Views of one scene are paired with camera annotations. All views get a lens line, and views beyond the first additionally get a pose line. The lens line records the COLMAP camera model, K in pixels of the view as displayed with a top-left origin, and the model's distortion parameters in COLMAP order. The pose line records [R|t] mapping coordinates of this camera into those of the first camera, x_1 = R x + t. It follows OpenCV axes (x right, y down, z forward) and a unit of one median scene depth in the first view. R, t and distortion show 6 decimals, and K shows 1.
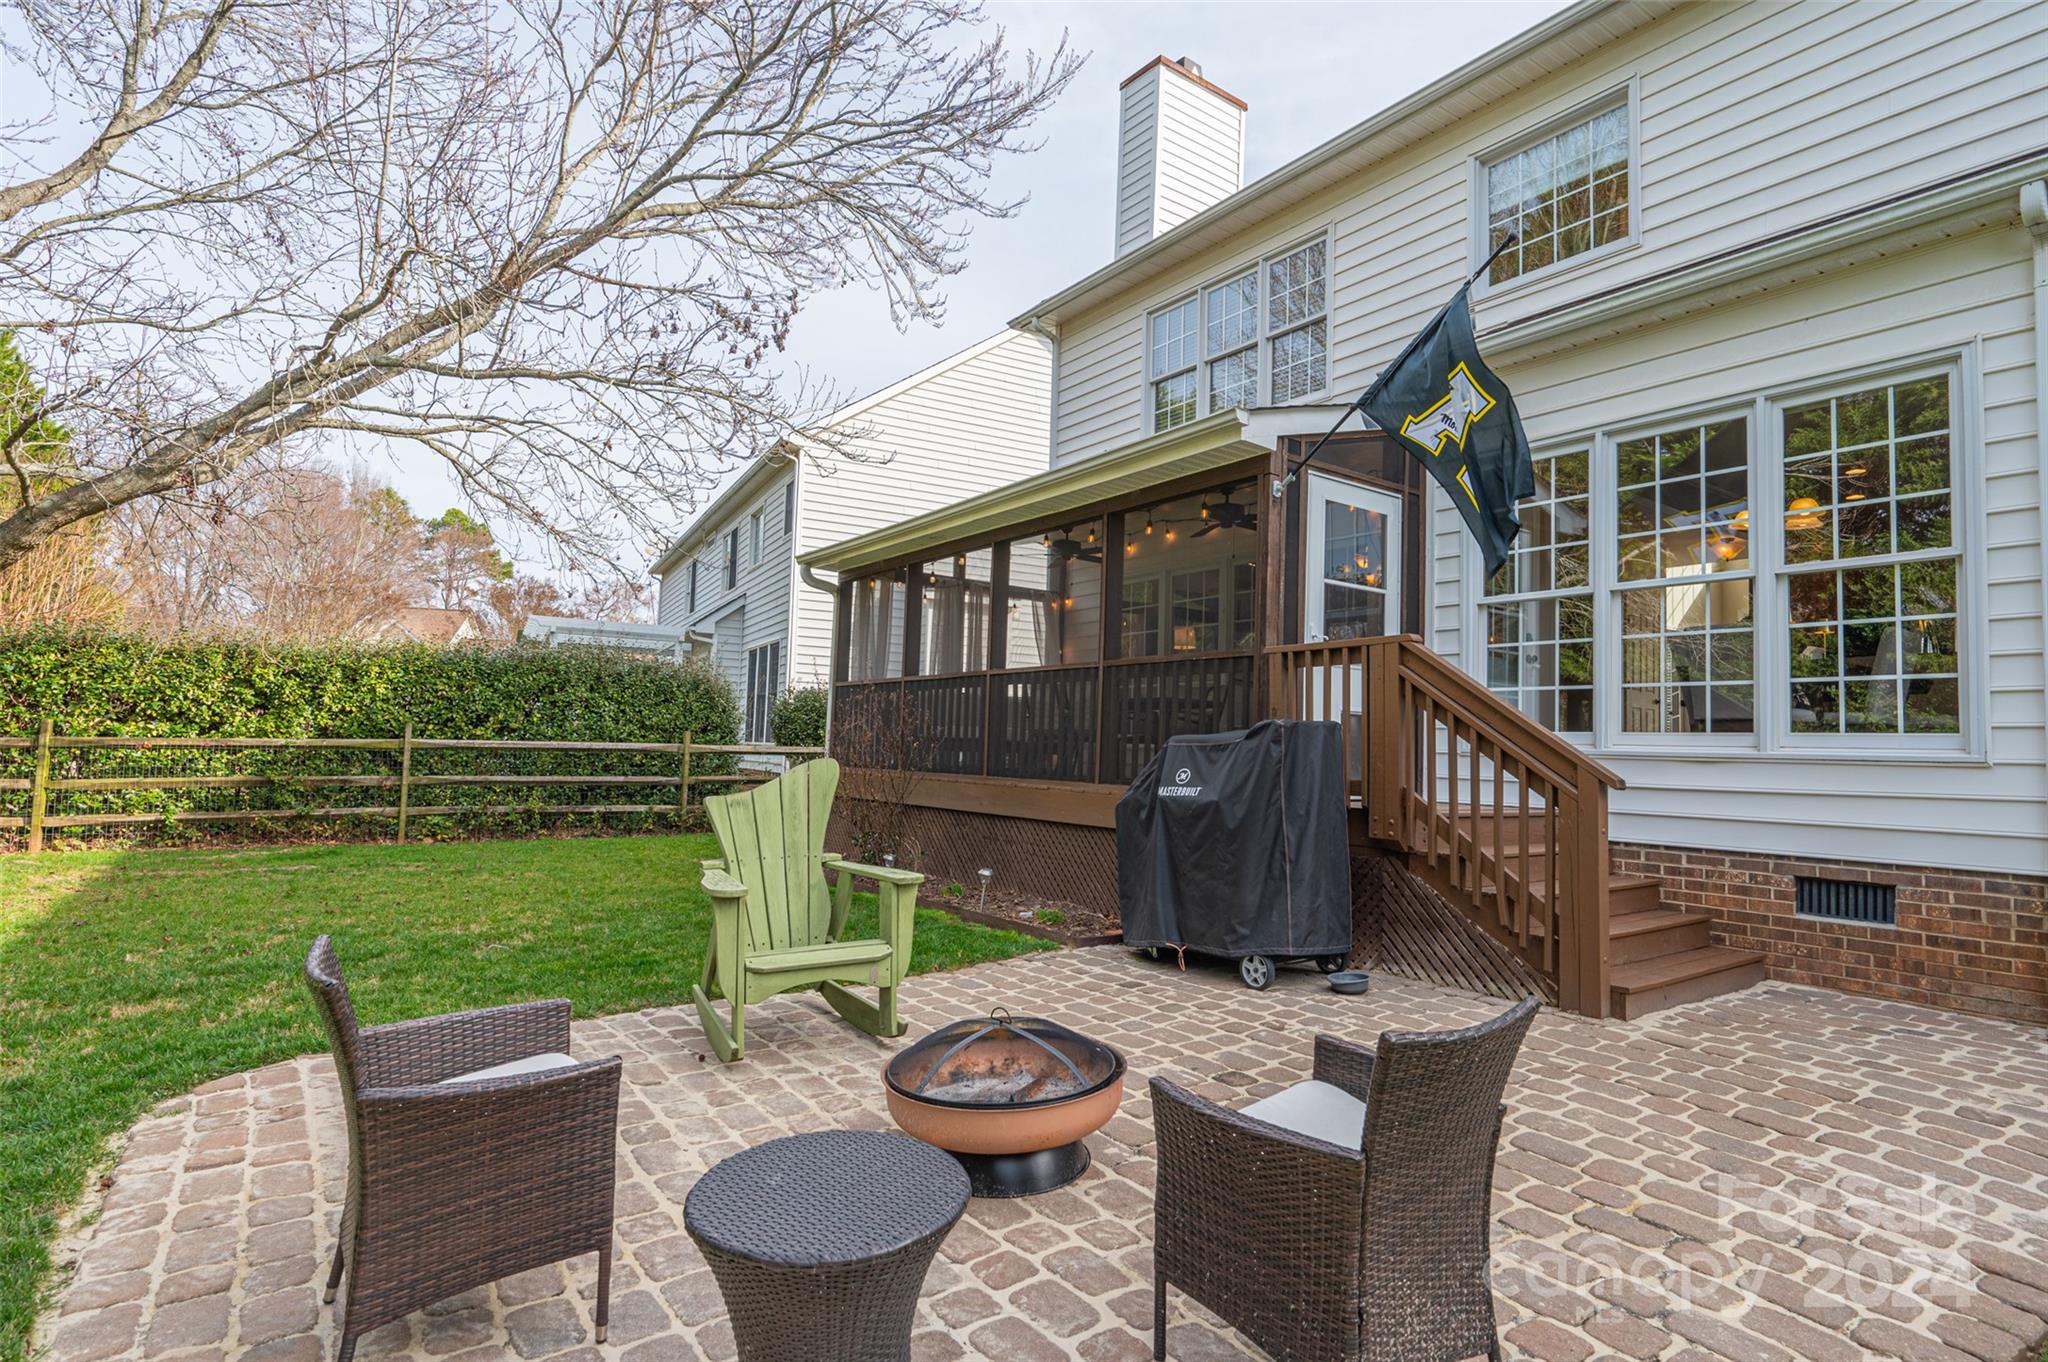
lens RADIAL K [[1075.6, 0, 1024.0], [0, 1075.6, 681.0], [0, 0, 1]] dist [0.002227, 0.000204]
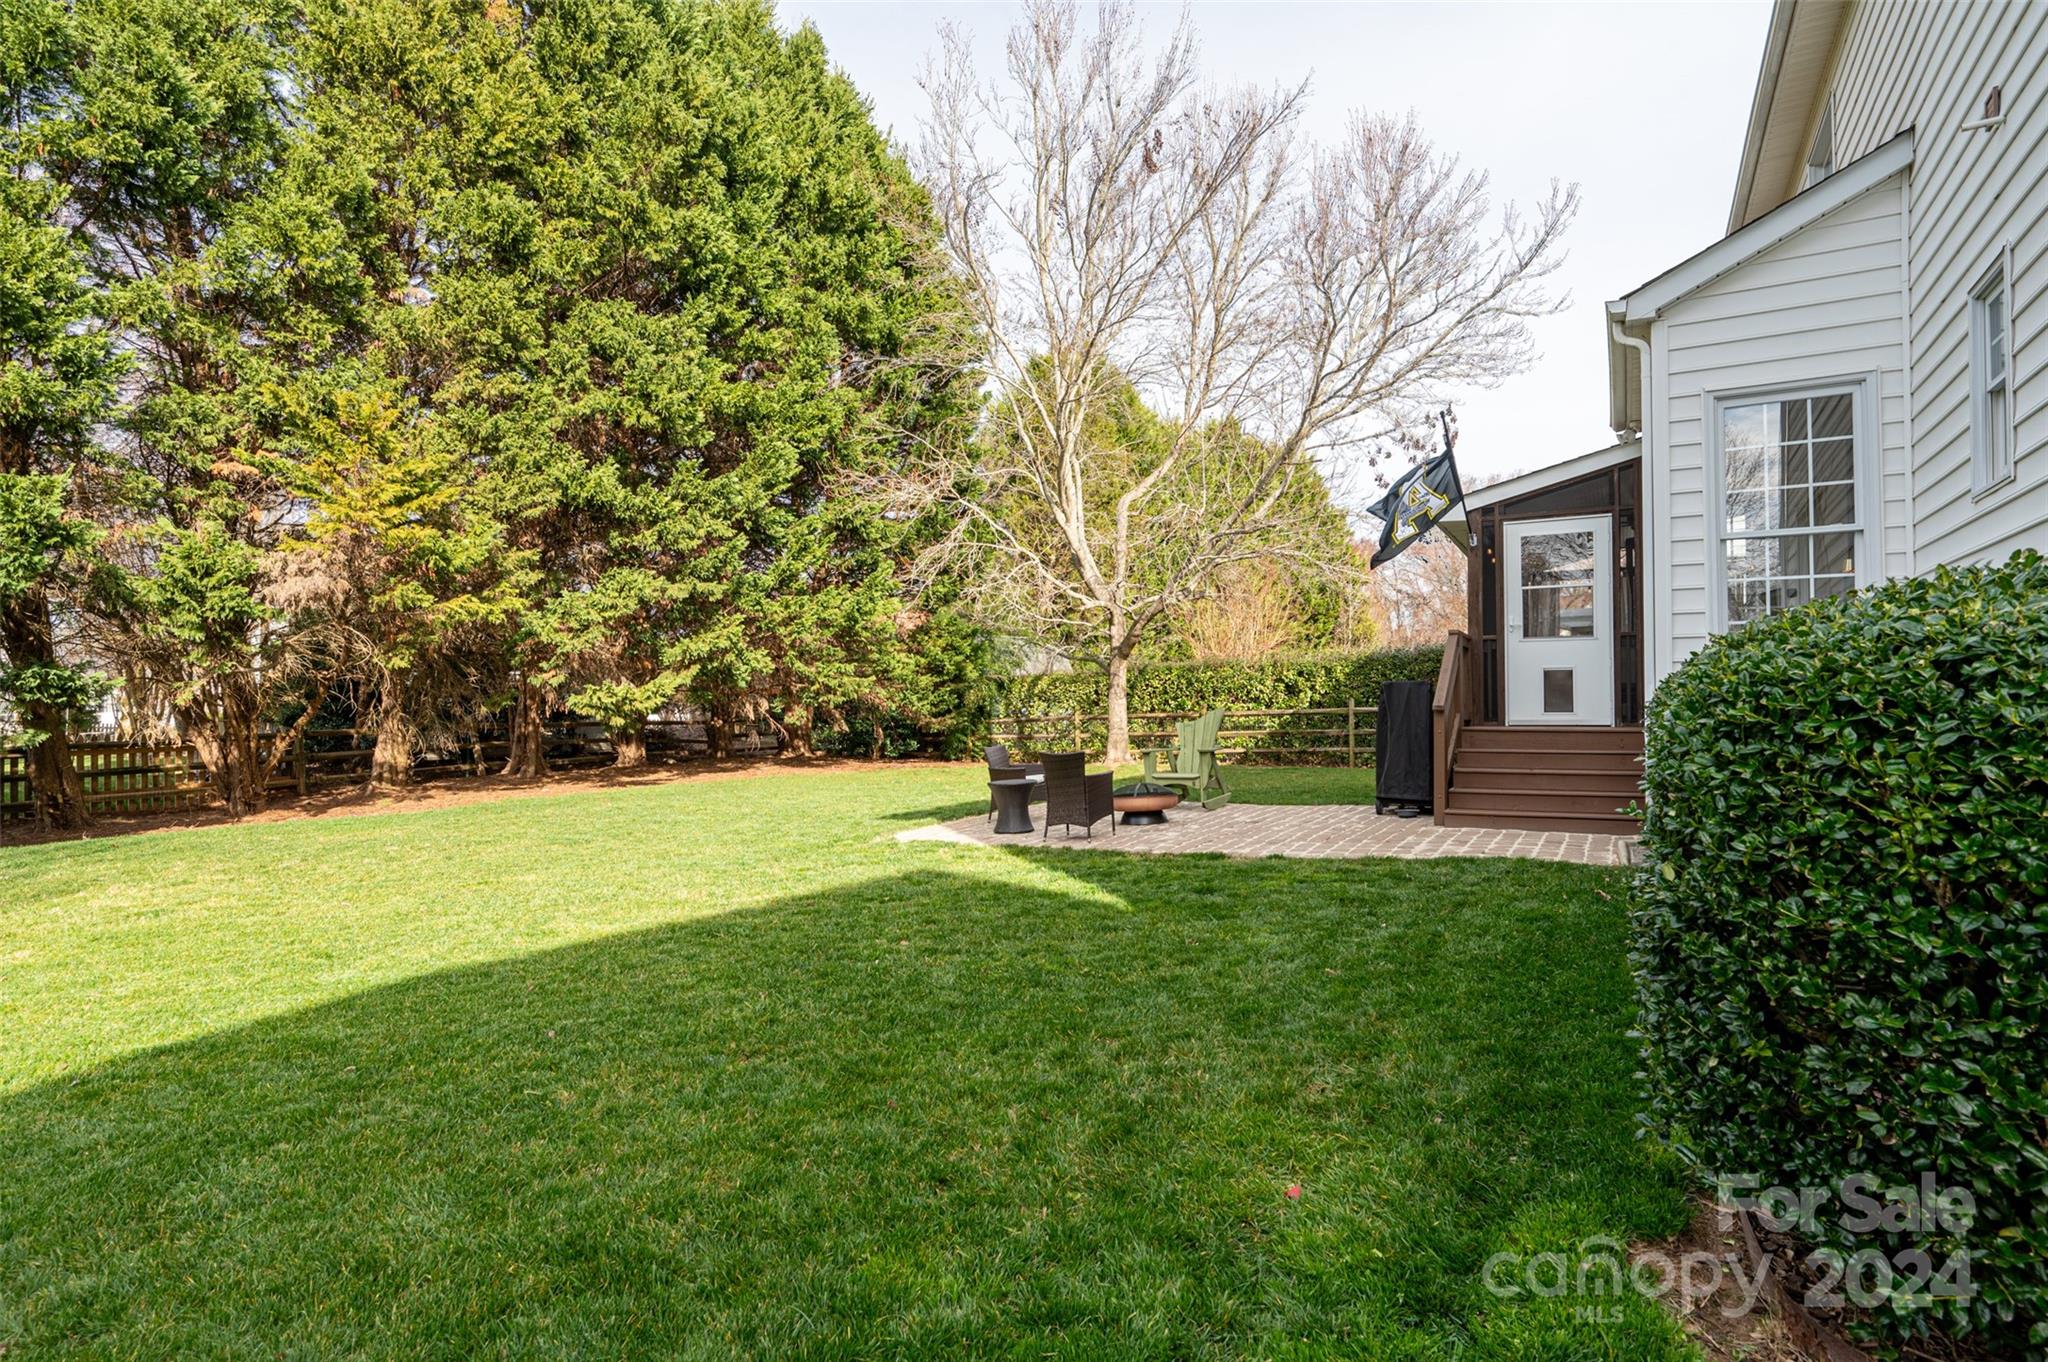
lens RADIAL K [[1075.6, 0, 1024.0], [0, 1075.6, 681.0], [0, 0, 1]] dist [0.002227, 0.000204]
pose [[0.420095, -0.052714, -0.905948, 0.783084], [0.075132, 0.996904, -0.023166, 0.012916], [0.904365, -0.058334, 0.422755, -0.191486]]
